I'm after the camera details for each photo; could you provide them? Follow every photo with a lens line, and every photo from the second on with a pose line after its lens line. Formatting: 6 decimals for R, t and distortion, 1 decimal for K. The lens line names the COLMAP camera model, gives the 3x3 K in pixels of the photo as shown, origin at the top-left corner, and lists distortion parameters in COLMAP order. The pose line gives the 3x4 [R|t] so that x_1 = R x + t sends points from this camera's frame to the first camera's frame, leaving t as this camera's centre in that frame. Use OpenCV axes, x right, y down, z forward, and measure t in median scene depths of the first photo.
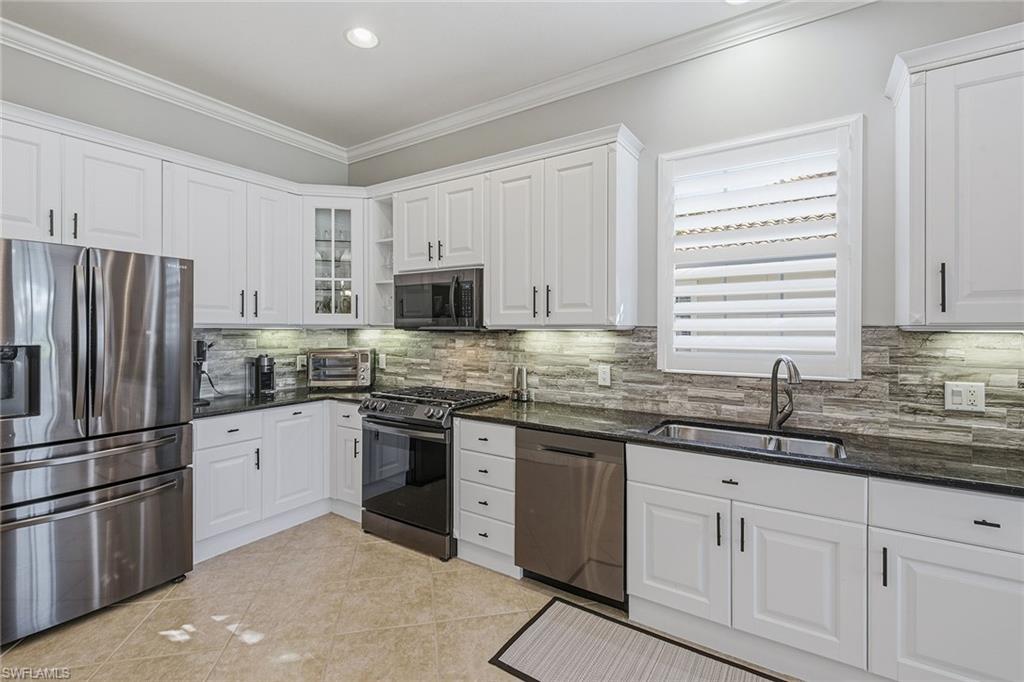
lens RADIAL K [[461.3, 0, 510.9], [0, 461.3, 330.2], [0, 0, 1]] dist [0.004024, 0.000534]
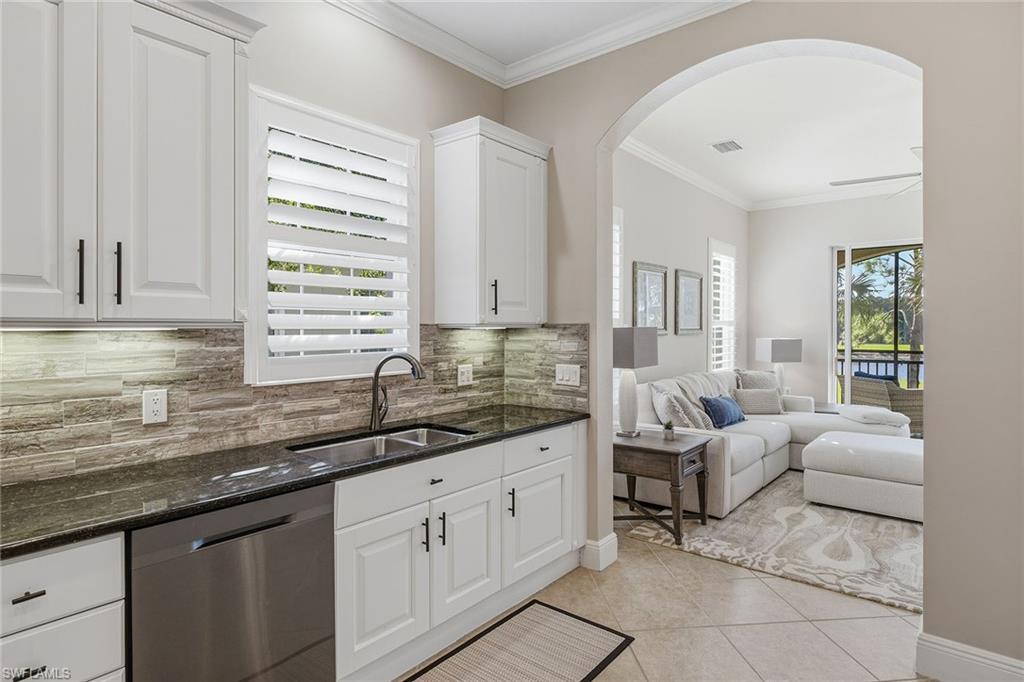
lens RADIAL K [[553.7, 0, 511.8], [0, 553.7, 332.1], [0, 0, 1]] dist [-0.001189, 0.000049]
pose [[0.110257, -0.007409, 0.993876, -0.505532], [0.010177, 0.999928, 0.006325, 0.003653], [-0.993851, 0.009418, 0.110324, 0.523638]]
